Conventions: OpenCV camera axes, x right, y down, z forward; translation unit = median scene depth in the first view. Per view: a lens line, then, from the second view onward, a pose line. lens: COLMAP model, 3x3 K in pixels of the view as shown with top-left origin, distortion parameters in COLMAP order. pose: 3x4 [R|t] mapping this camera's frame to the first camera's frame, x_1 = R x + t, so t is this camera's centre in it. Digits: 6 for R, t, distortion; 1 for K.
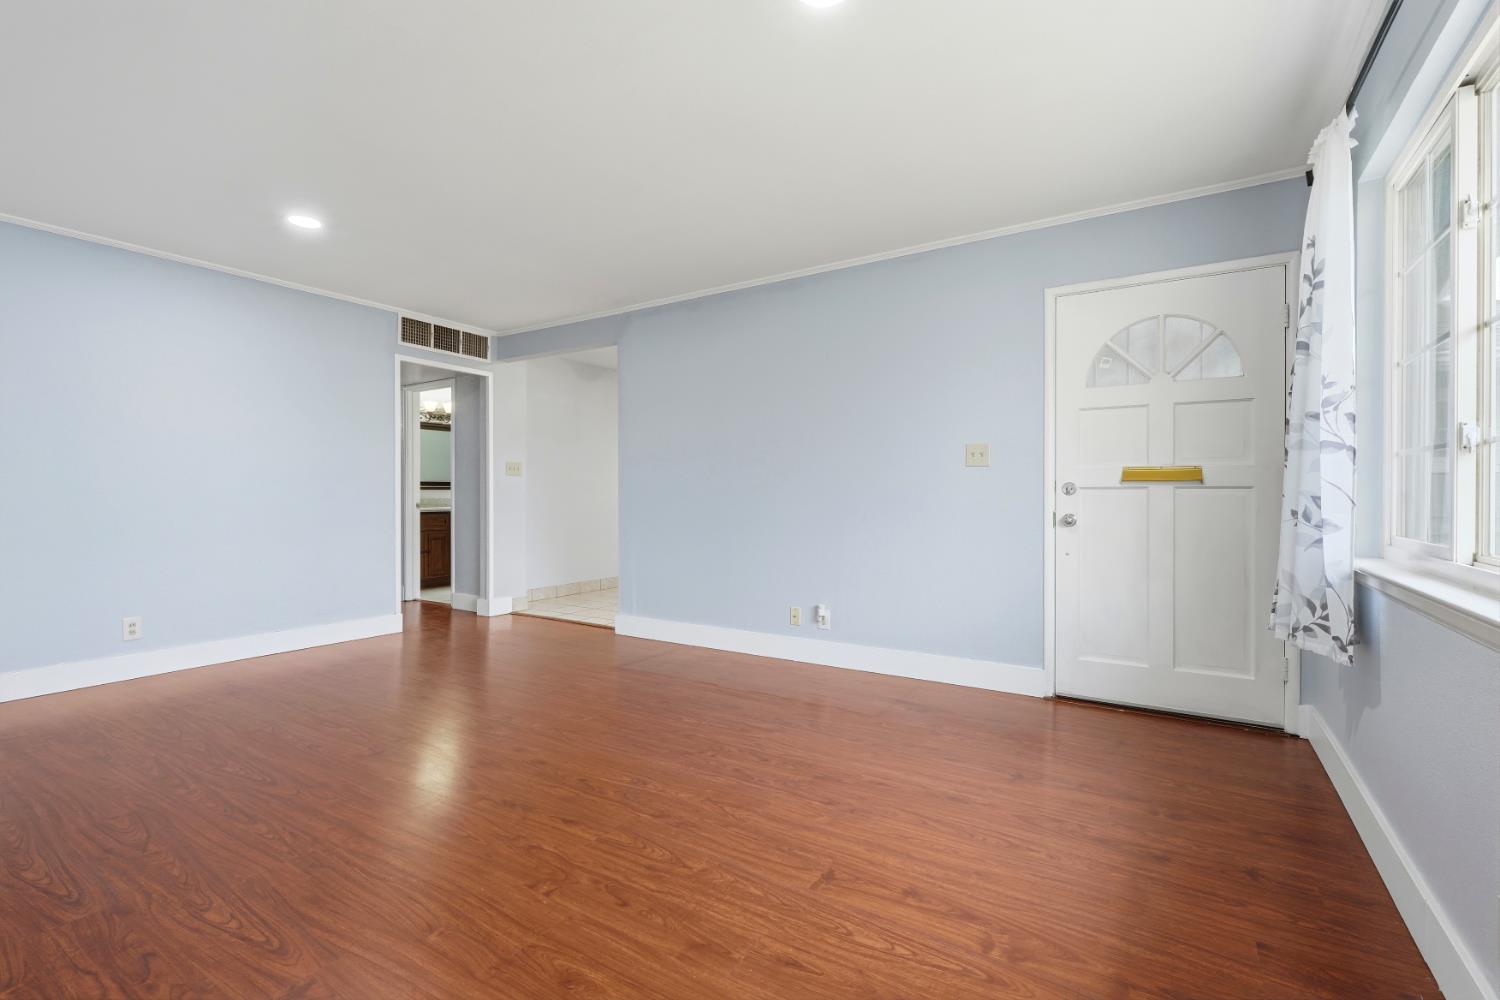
lens RADIAL K [[675.1, 0, 748.4], [0, 675.1, 496.6], [0, 0, 1]] dist [-0.002820, 0.000204]
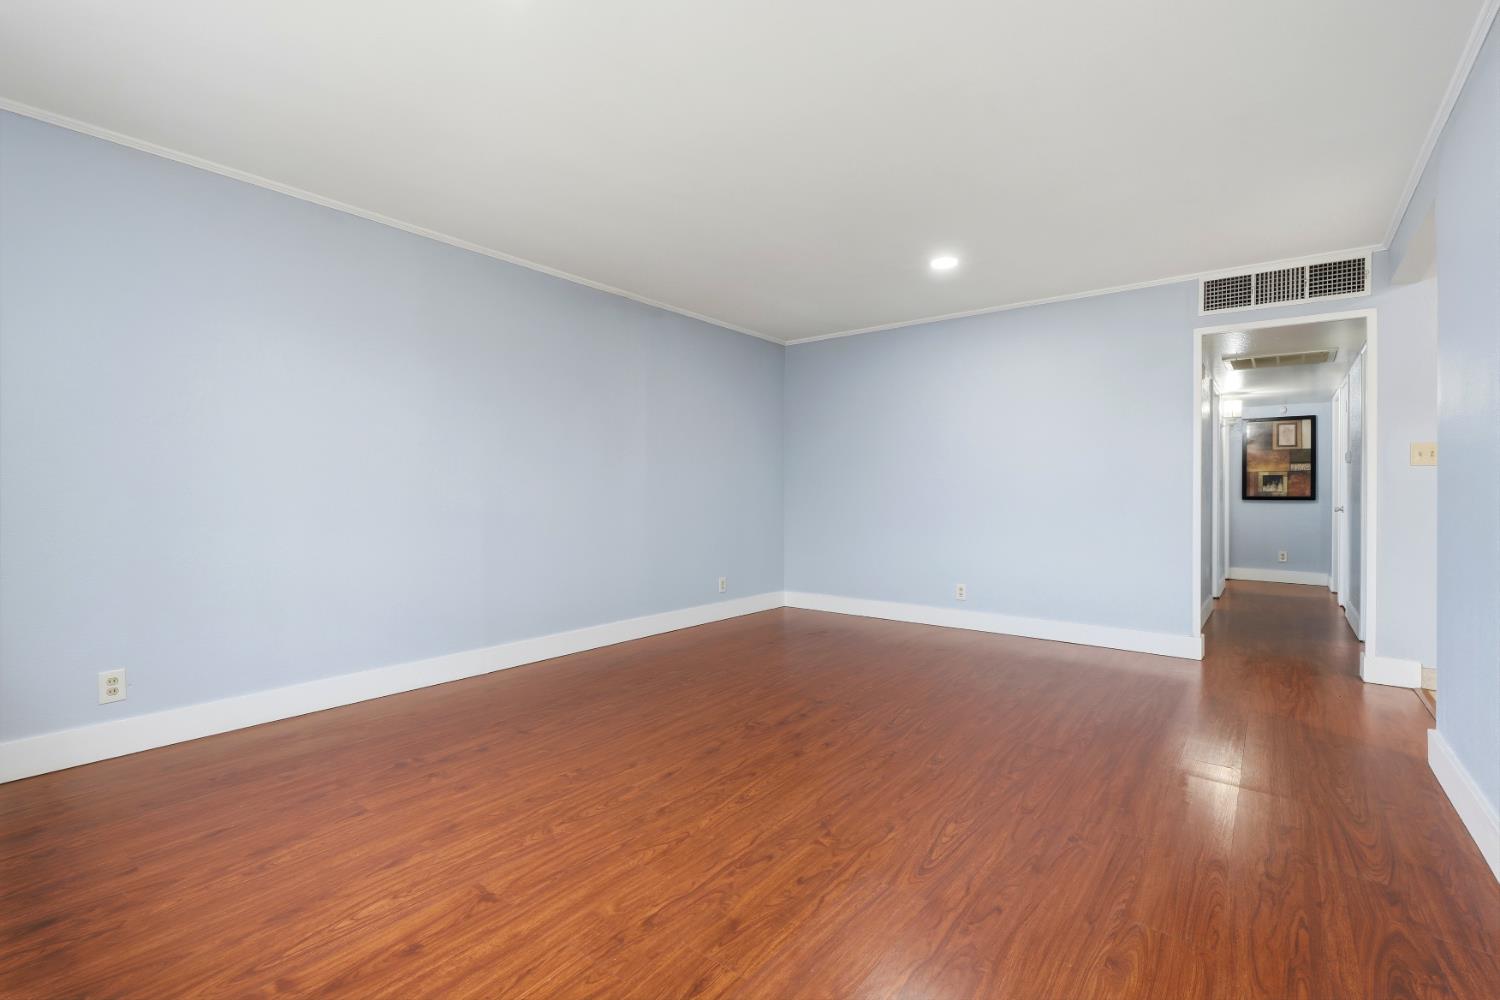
lens RADIAL K [[675.1, 0, 747.5], [0, 675.1, 493.9], [0, 0, 1]] dist [-0.002820, 0.000204]
pose [[-0.098570, 0.000867, -0.995130, 0.977803], [-0.009810, 0.999950, 0.001843, -0.003027], [0.995082, 0.009944, -0.098557, 1.393215]]
